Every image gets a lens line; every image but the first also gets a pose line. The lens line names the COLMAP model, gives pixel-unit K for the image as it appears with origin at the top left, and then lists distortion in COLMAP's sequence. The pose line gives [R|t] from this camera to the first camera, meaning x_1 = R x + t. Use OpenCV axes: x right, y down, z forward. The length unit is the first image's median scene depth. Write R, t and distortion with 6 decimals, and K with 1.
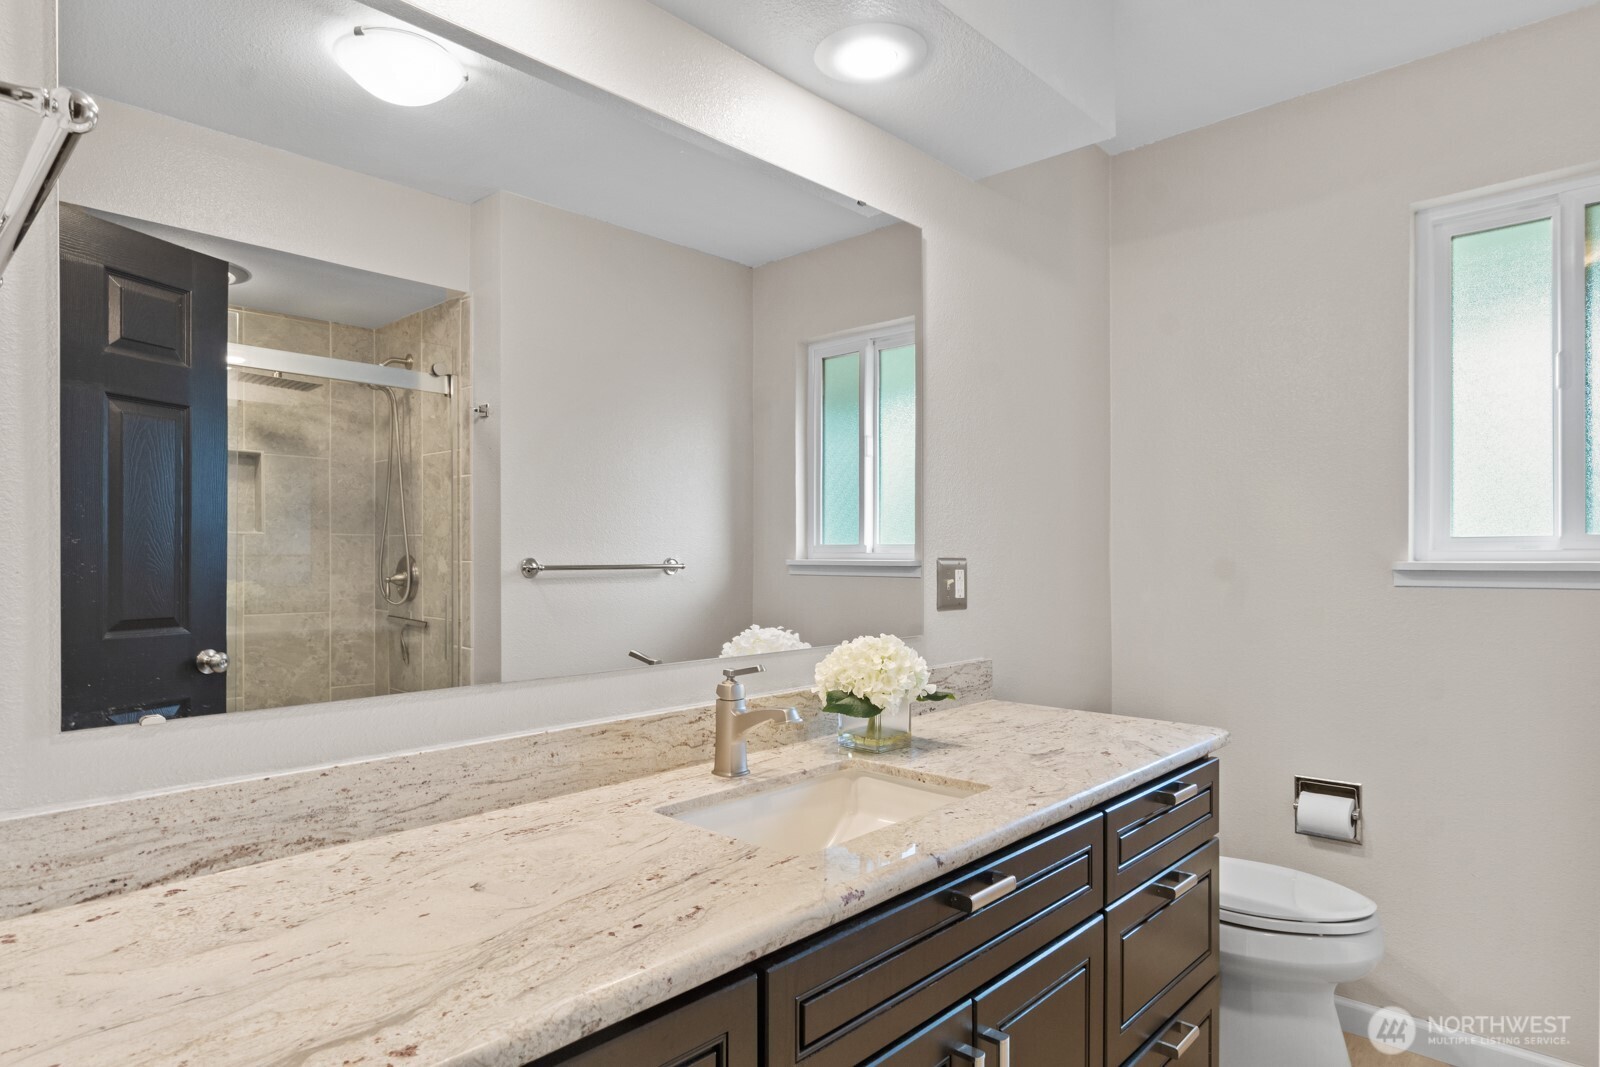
lens RADIAL K [[900.6, 0, 800.2], [0, 900.6, 554.7], [0, 0, 1]] dist [-0.002690, -0.000981]
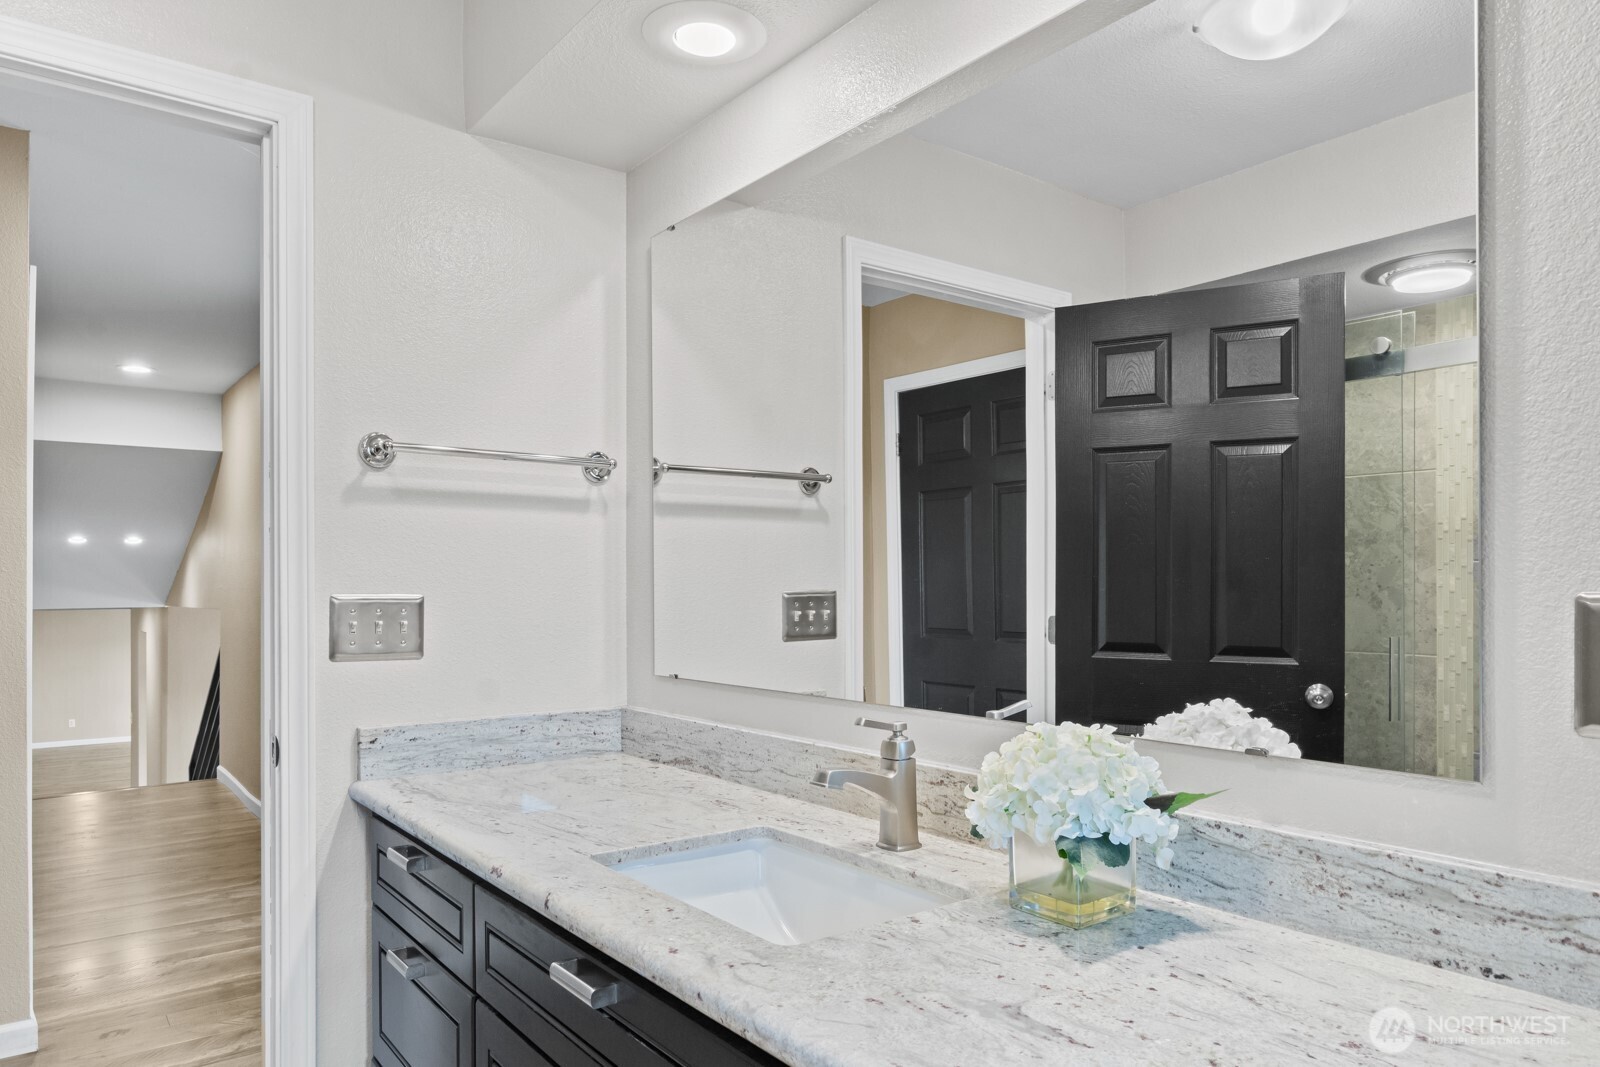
lens RADIAL K [[1035.3, 0, 800.0], [0, 1035.3, 587.4], [0, 0, 1]] dist [-0.001337, -0.000414]
pose [[-0.161953, 0.000158, -0.986798, 1.160168], [0.001468, 0.999999, -0.000081, 0.002560], [0.986797, -0.001462, -0.161953, 1.394362]]
